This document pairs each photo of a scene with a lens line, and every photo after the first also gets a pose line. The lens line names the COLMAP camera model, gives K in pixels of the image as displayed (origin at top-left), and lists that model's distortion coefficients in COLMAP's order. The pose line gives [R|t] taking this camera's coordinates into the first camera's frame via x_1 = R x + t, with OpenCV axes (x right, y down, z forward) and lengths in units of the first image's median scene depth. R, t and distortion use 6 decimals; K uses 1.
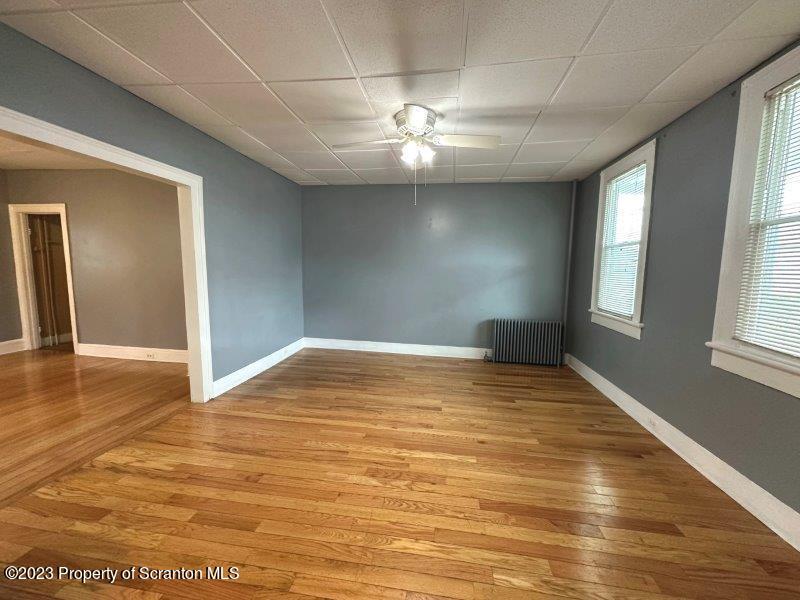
lens RADIAL K [[318.7, 0, 400.0], [0, 318.7, 300.0], [0, 0, 1]] dist [-0.001552, -0.000309]
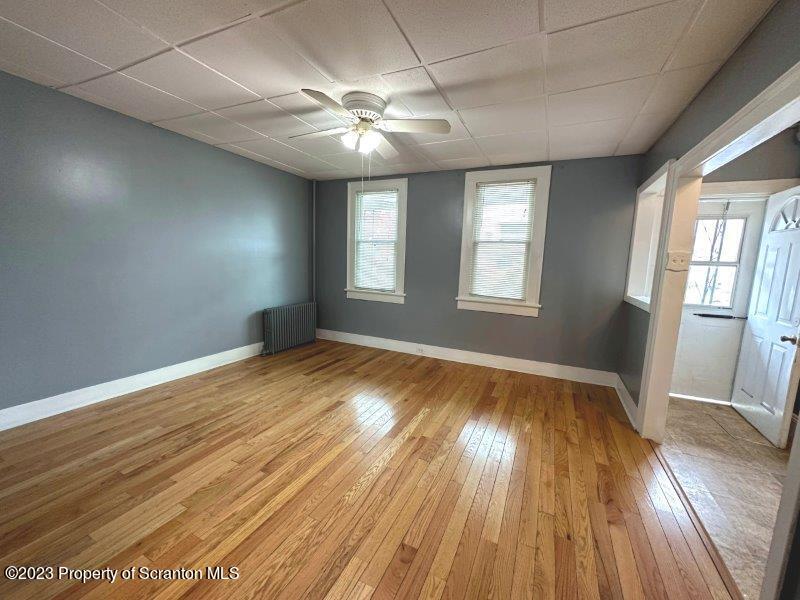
lens RADIAL K [[318.7, 0, 400.0], [0, 318.7, 300.0], [0, 0, 1]] dist [-0.001552, -0.000309]
pose [[0.287471, -0.132953, 0.948517, -0.740870], [0.068423, 0.990639, 0.118120, -0.081481], [-0.955342, 0.030944, 0.293877, 0.527168]]
